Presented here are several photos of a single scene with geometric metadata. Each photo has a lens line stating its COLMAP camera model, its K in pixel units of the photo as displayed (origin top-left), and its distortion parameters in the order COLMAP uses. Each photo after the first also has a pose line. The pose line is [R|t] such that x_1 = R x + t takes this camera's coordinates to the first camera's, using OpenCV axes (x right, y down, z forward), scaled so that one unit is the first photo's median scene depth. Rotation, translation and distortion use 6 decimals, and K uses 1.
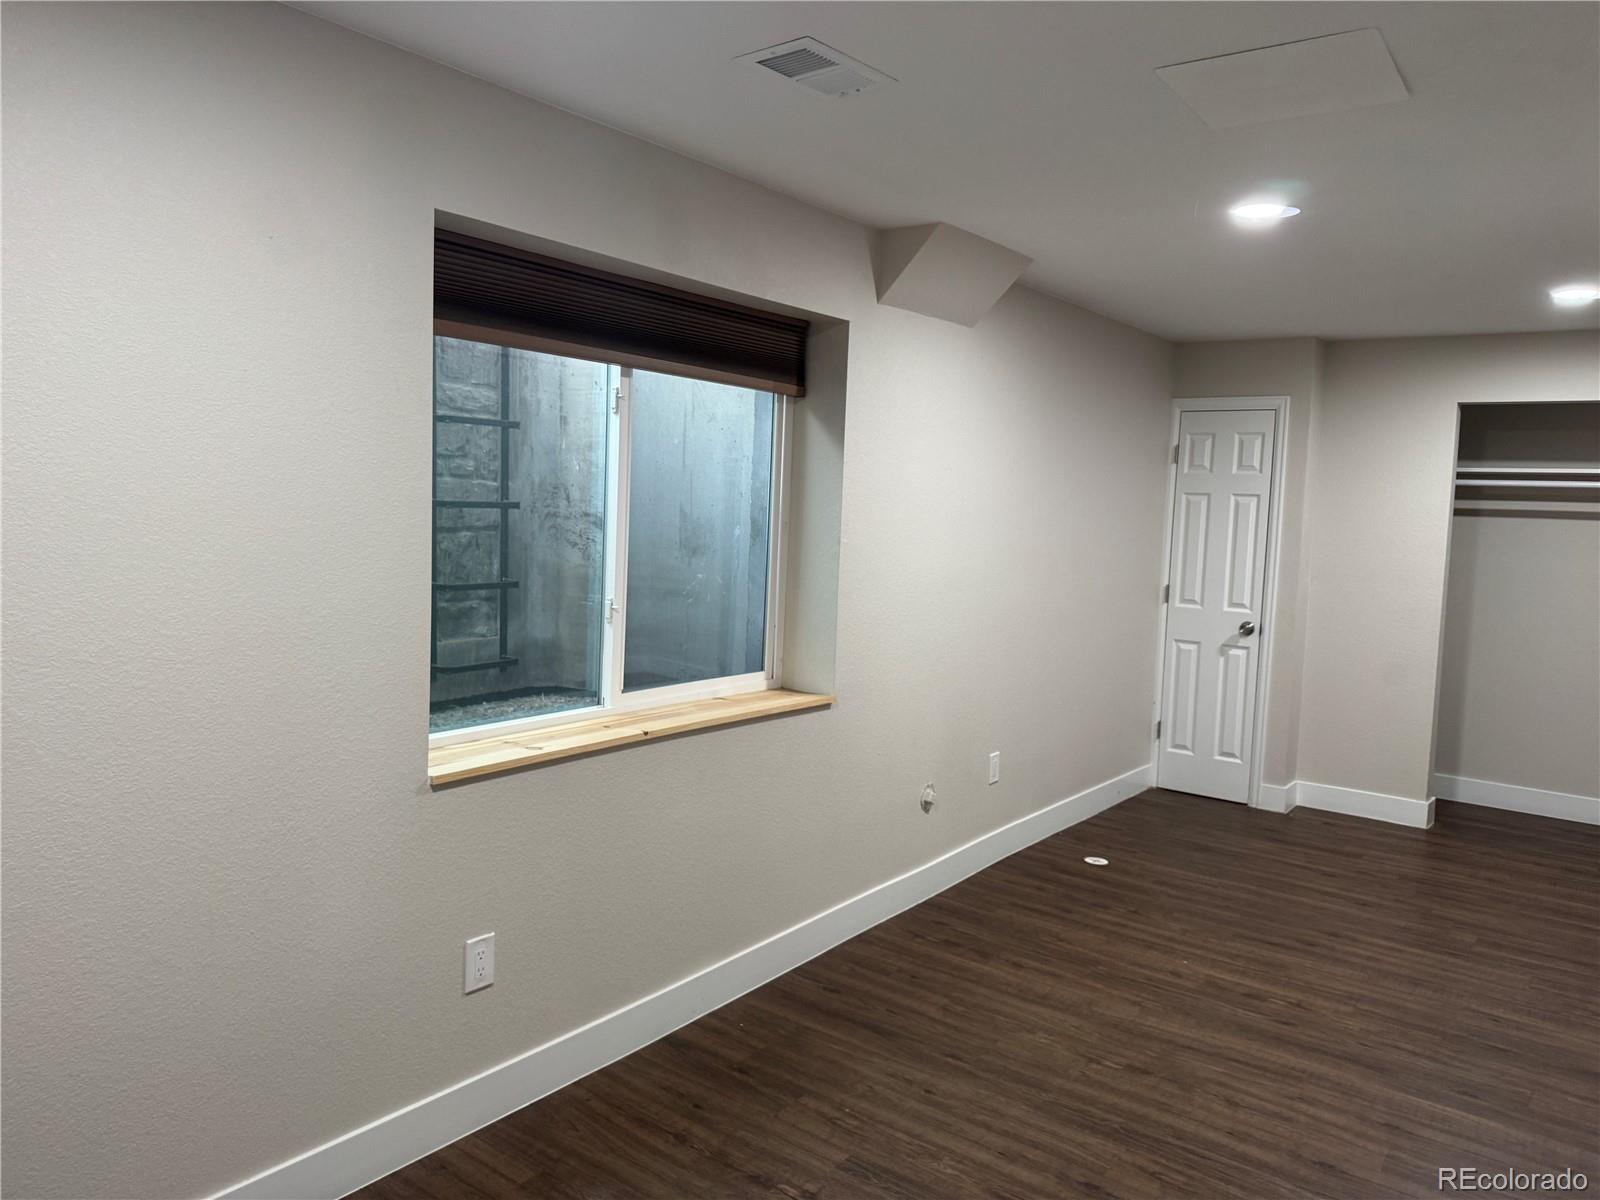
lens RADIAL K [[1139.2, 0, 800.4], [0, 1139.2, 587.7], [0, 0, 1]] dist [0.020849, -0.001953]
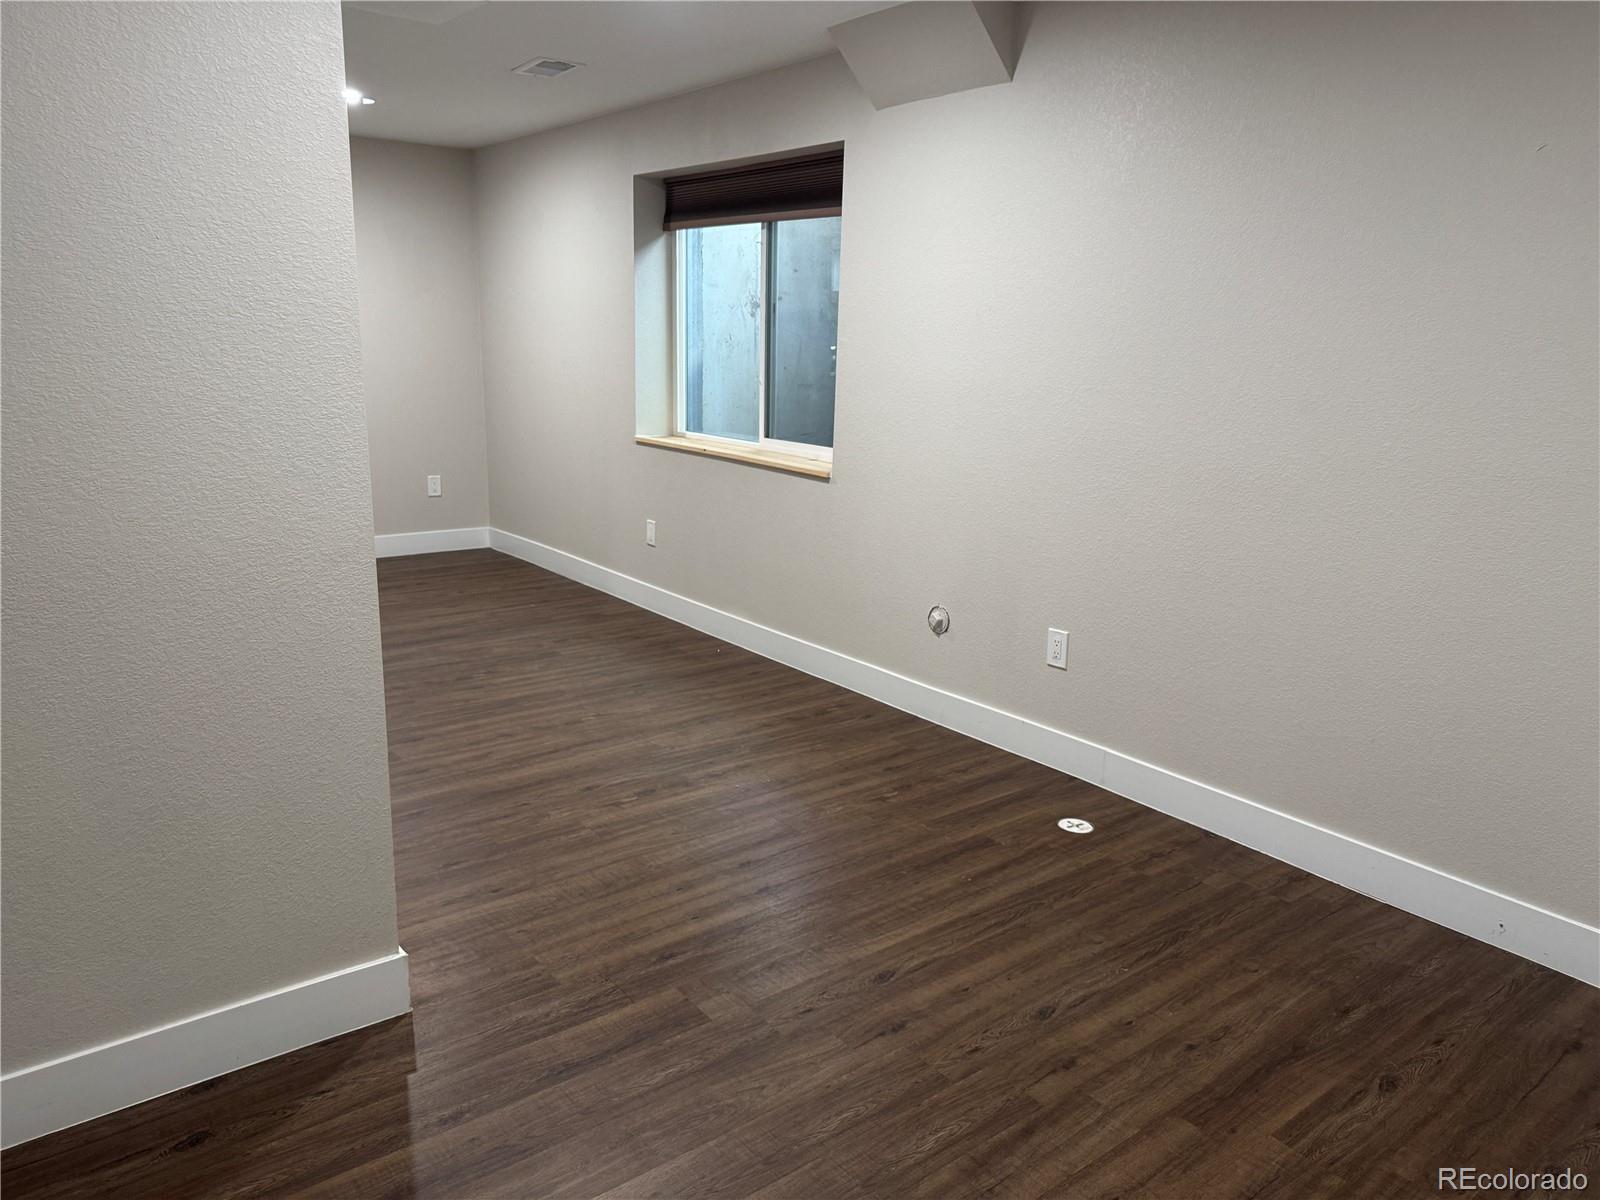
lens RADIAL K [[1139.2, 0, 853.5], [0, 1139.2, 607.5], [0, 0, 1]] dist [0.020849, -0.001953]
pose [[-0.230280, 0.159090, -0.960032, 1.263057], [-0.140024, 0.970862, 0.194472, -0.000227], [0.962998, 0.179211, -0.201294, 1.352512]]
